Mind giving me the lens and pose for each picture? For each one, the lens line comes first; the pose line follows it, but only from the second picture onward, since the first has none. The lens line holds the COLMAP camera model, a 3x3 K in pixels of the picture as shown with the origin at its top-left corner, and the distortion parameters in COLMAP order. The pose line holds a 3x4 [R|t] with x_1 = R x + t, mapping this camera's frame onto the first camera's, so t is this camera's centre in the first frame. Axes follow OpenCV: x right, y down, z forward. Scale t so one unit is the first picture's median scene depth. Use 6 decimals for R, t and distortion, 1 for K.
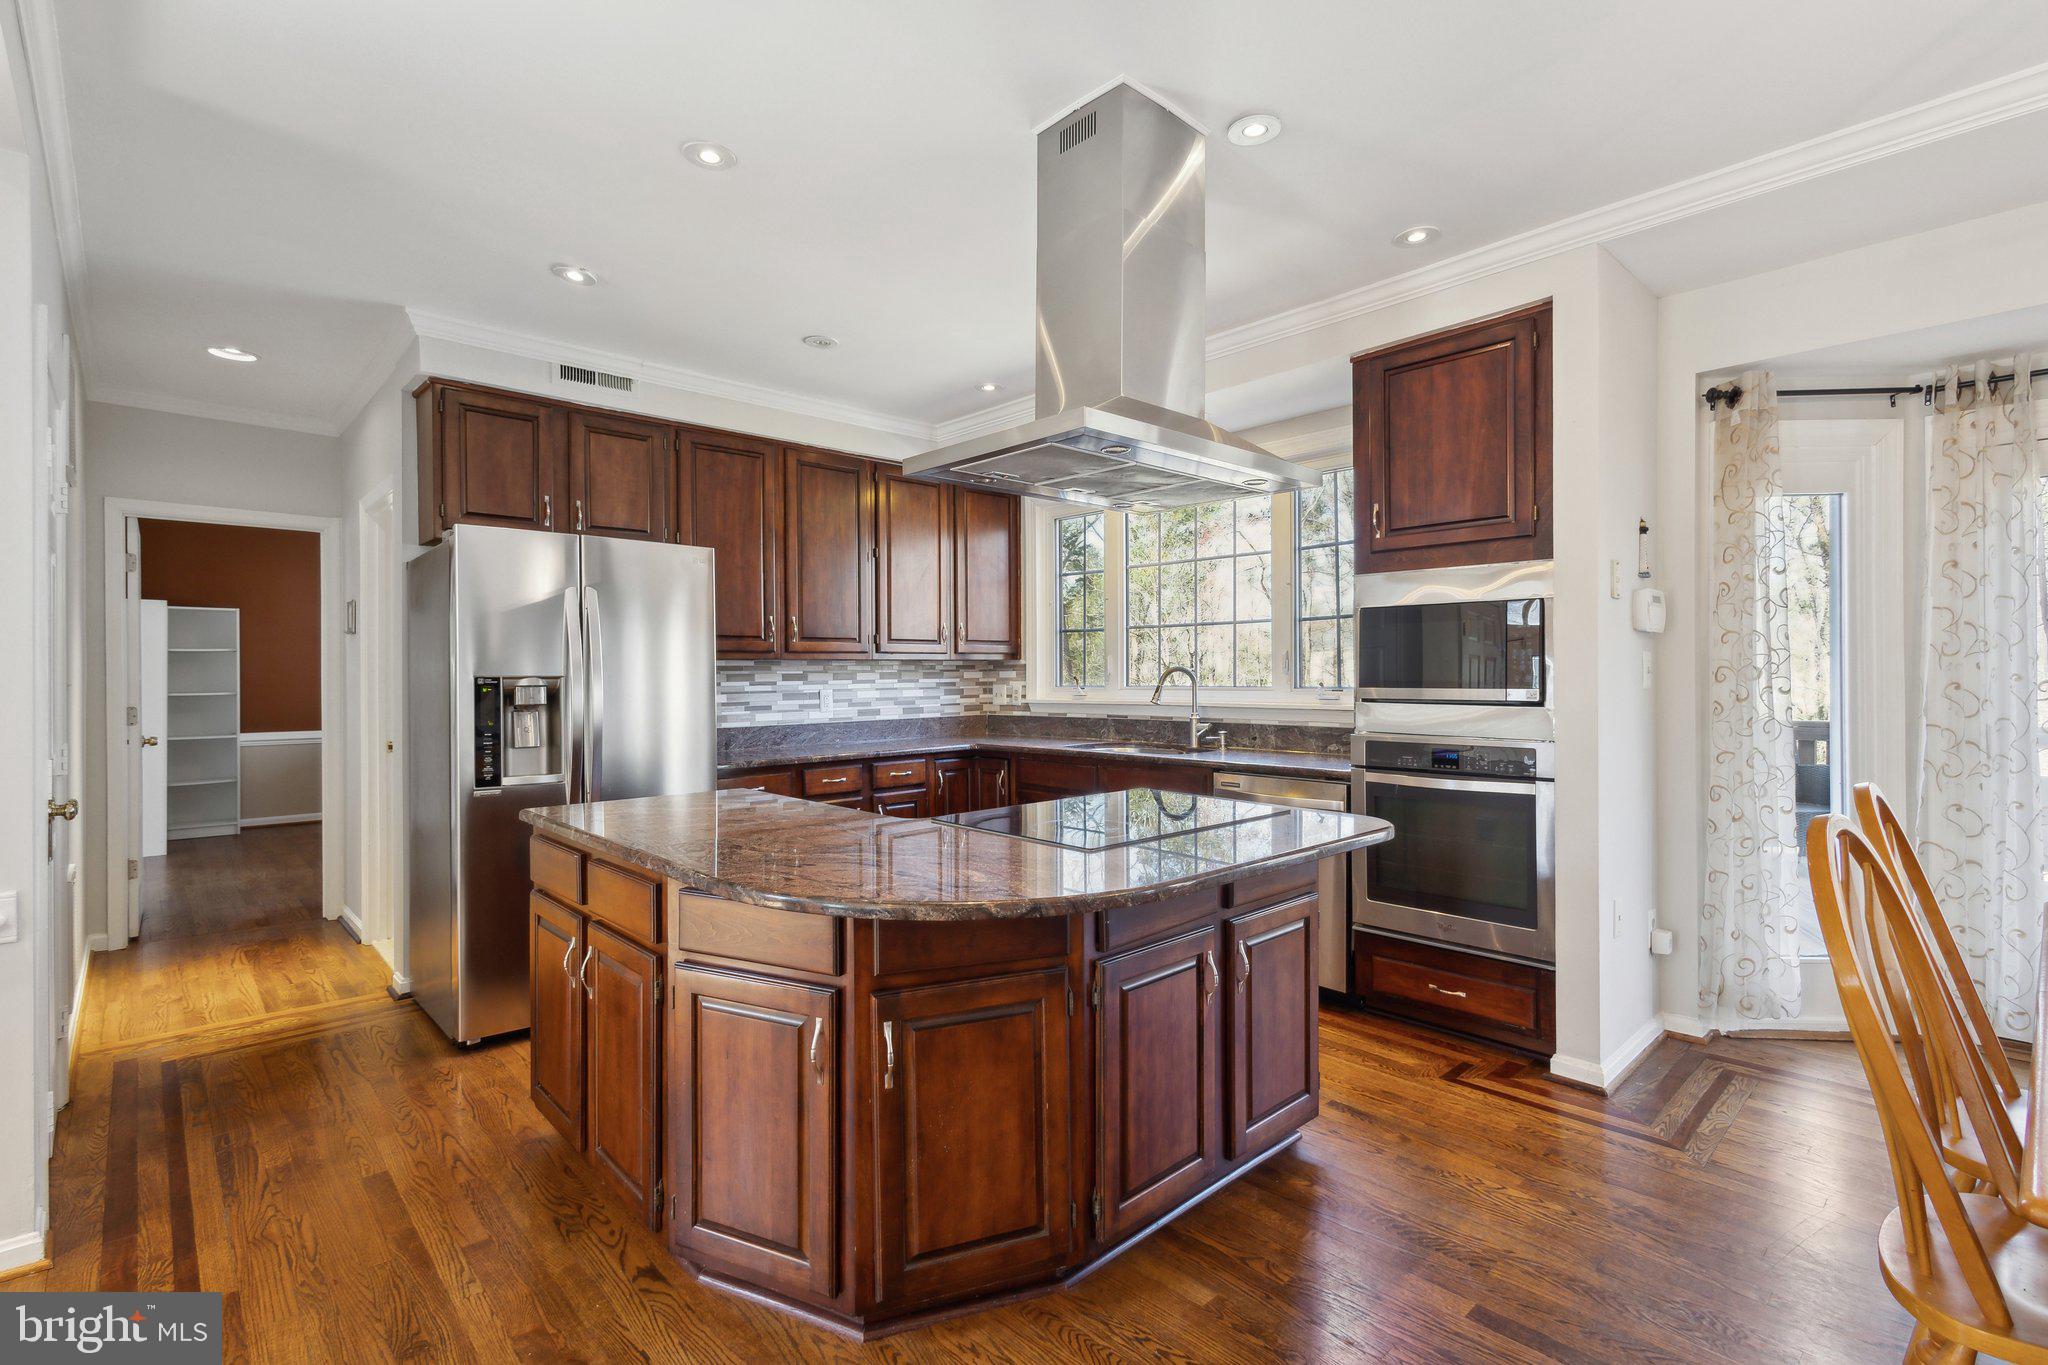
lens RADIAL K [[973.7, 0, 1024.0], [0, 973.7, 682.5], [0, 0, 1]] dist [0.001509, 0.000070]
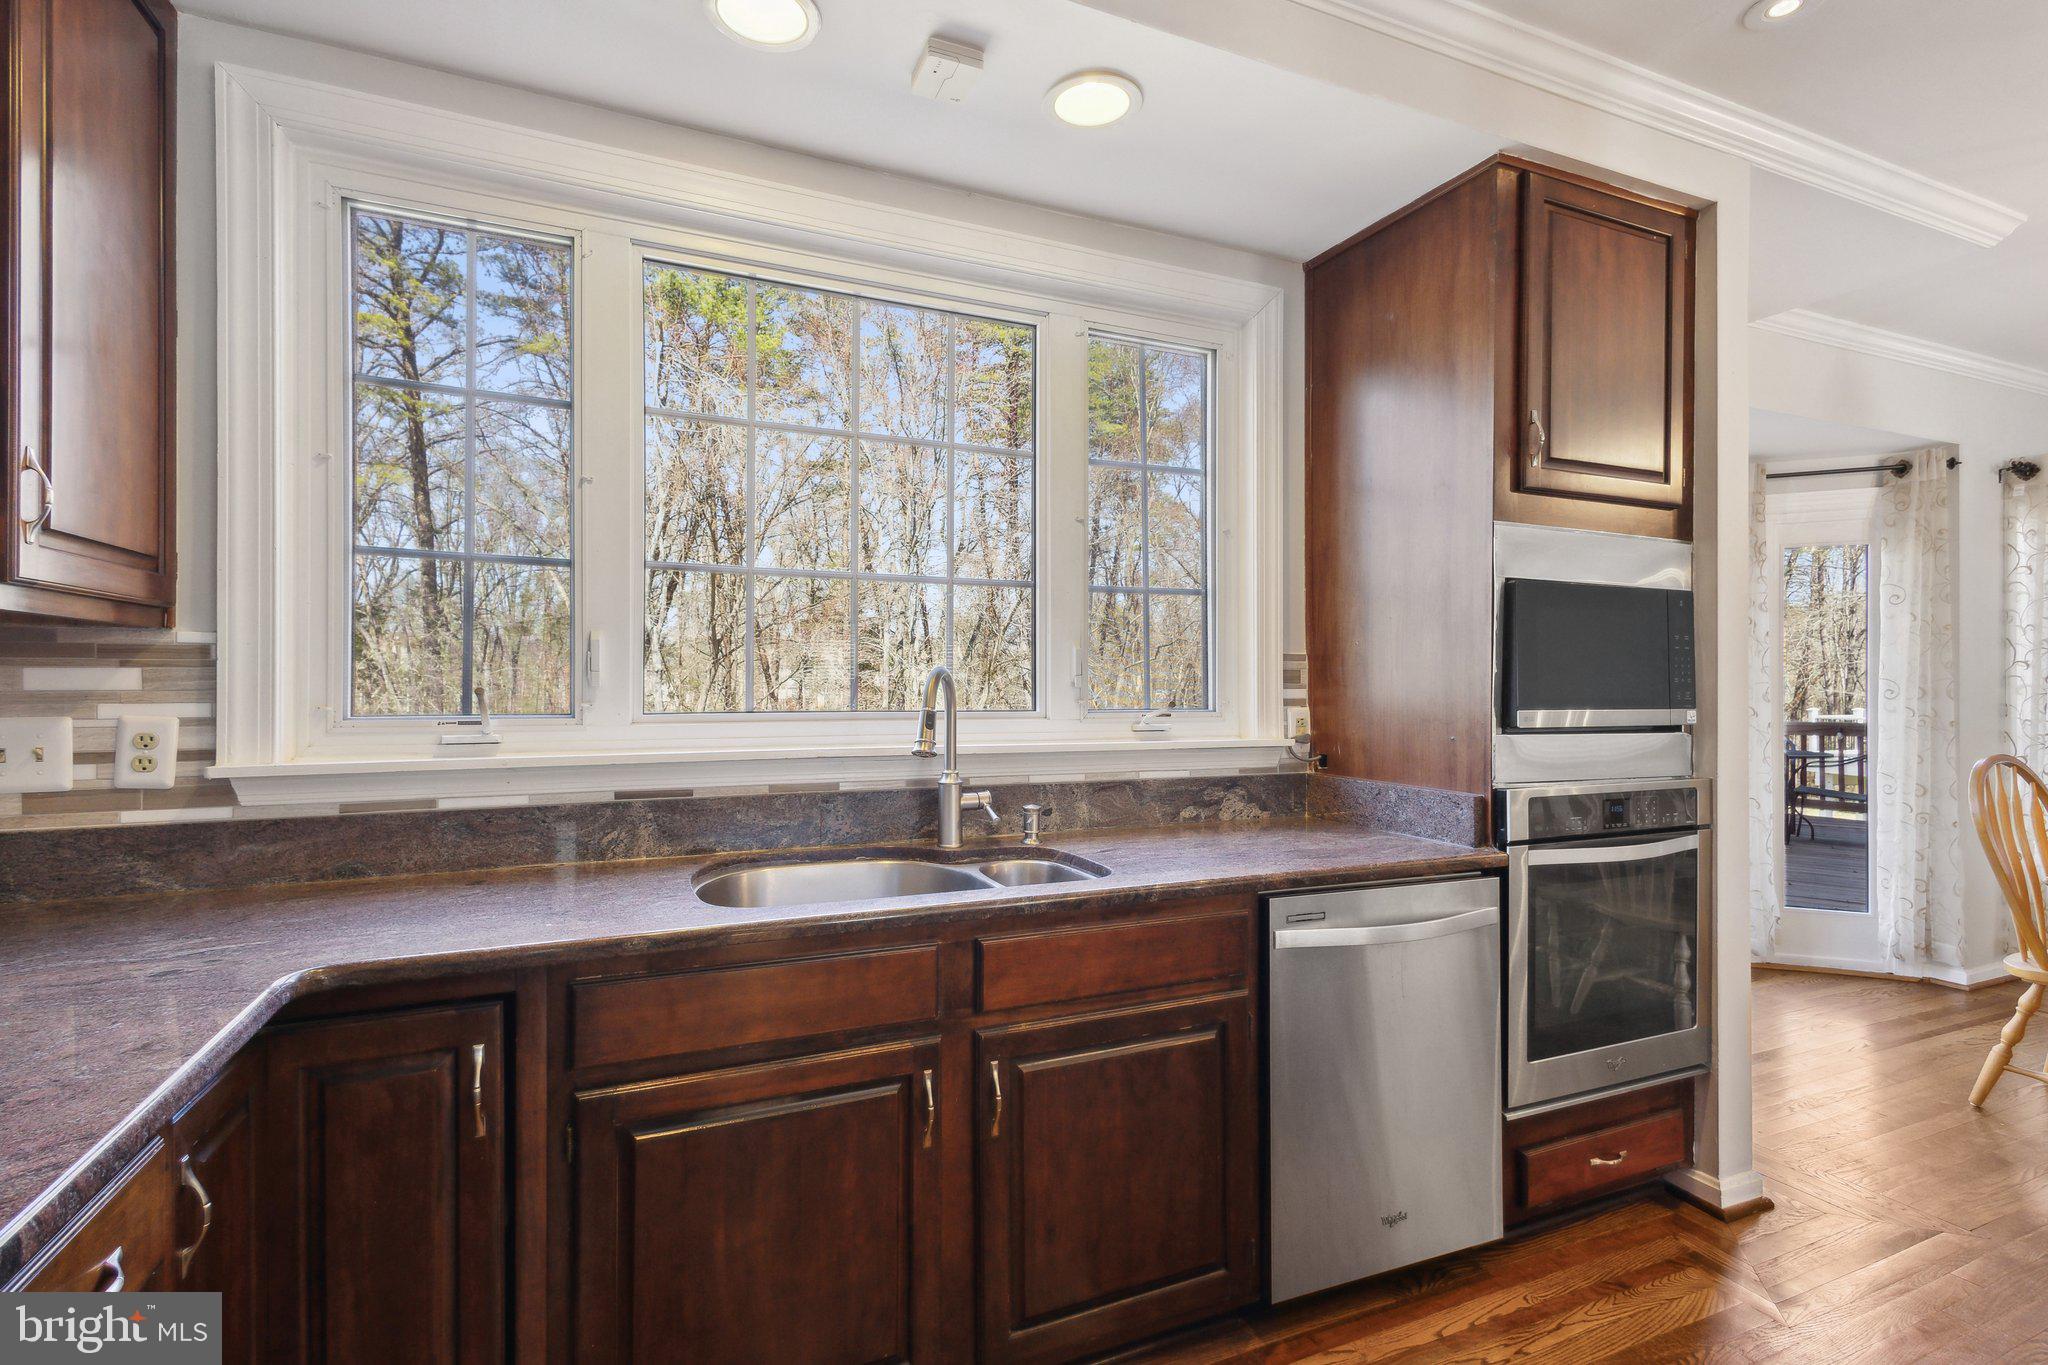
lens RADIAL K [[945.4, 0, 1006.9], [0, 945.4, 692.4], [0, 0, 1]] dist [0.002217, 0.000101]
pose [[0.328165, 0.001919, 0.944618, -0.236051], [0.003597, 0.999988, -0.003282, -0.003486], [-0.944614, 0.004475, 0.328154, 0.865069]]
